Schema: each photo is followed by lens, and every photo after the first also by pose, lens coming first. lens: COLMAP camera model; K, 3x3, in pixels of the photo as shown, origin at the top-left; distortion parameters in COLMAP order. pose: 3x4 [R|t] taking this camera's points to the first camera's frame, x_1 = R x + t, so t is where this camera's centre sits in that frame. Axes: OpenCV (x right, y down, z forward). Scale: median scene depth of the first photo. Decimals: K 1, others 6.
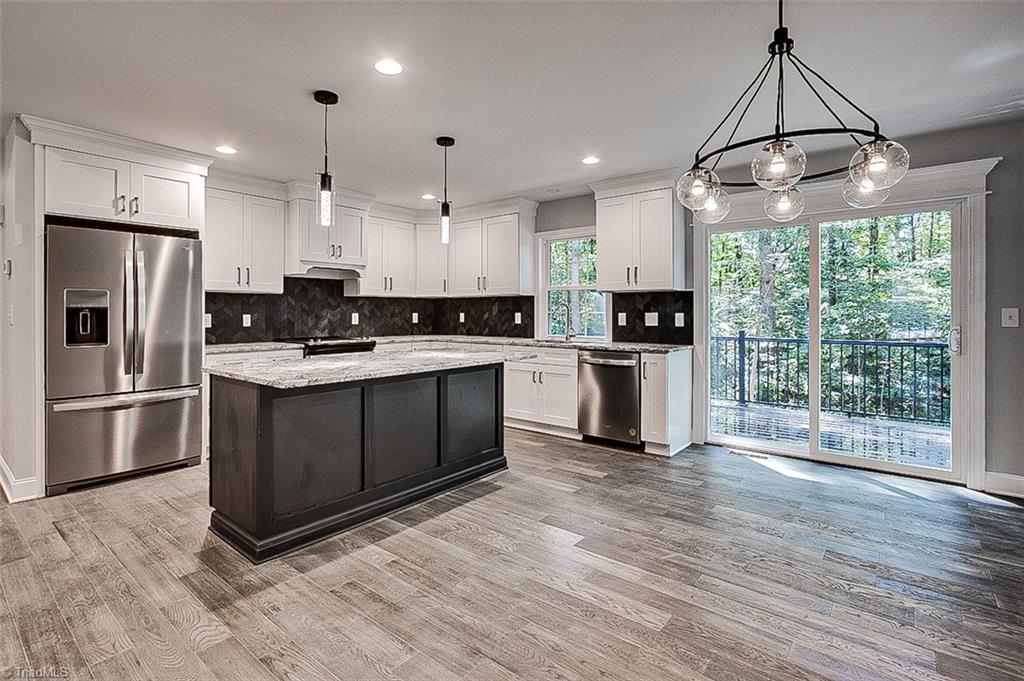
lens RADIAL K [[491.2, 0, 510.5], [0, 491.2, 316.6], [0, 0, 1]] dist [-0.011325, 0.000887]
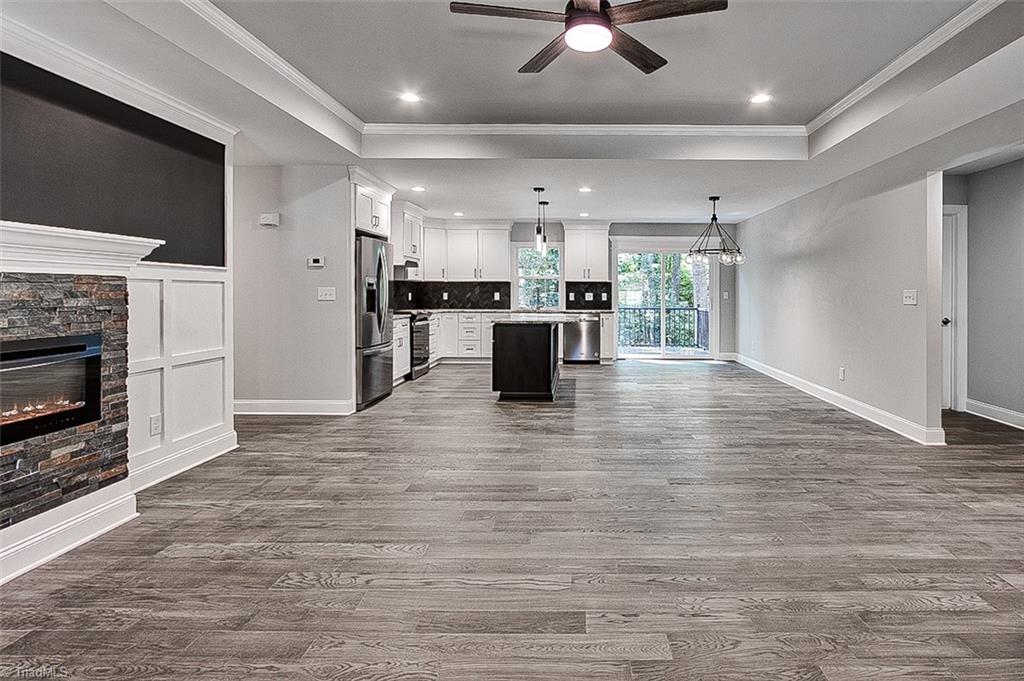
lens RADIAL K [[509.3, 0, 578.1], [0, 509.3, 296.7], [0, 0, 1]] dist [-0.006564, 0.001236]
pose [[0.776003, -0.001769, 0.630726, -0.963146], [0.000913, 0.999998, 0.001682, 0.002137], [-0.630728, -0.000729, 0.776004, -0.471569]]
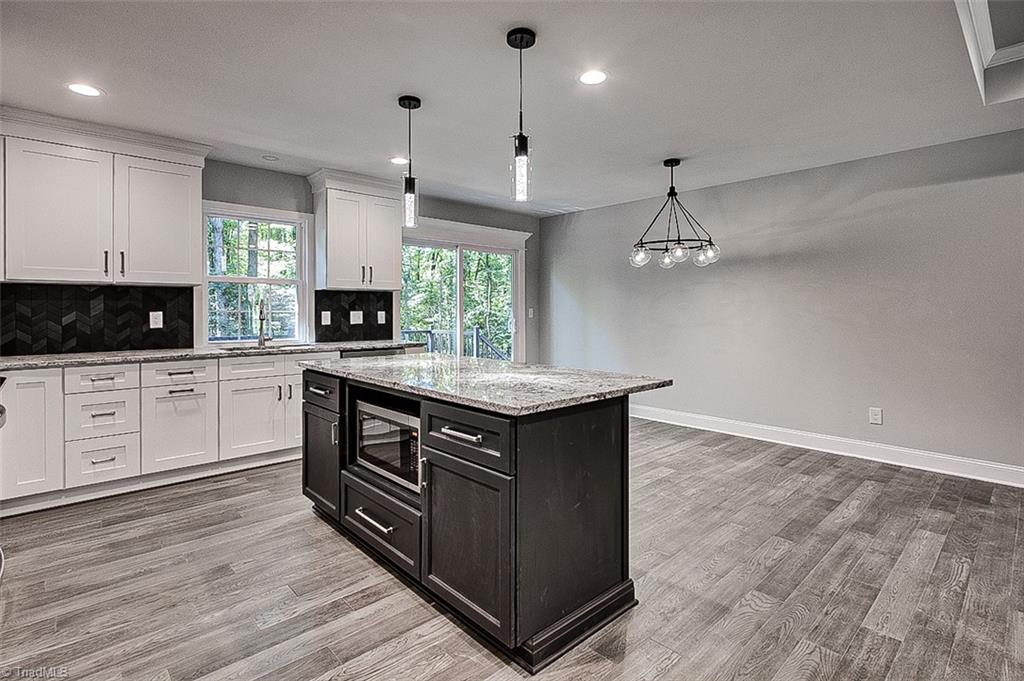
lens RADIAL K [[499.2, 0, 503.0], [0, 499.2, 313.4], [0, 0, 1]] dist [-0.010739, 0.000072]
pose [[0.145858, -0.005585, 0.989290, -0.703194], [0.009018, 0.999950, 0.004316, -0.005085], [-0.989264, 0.008291, 0.145902, 0.544601]]
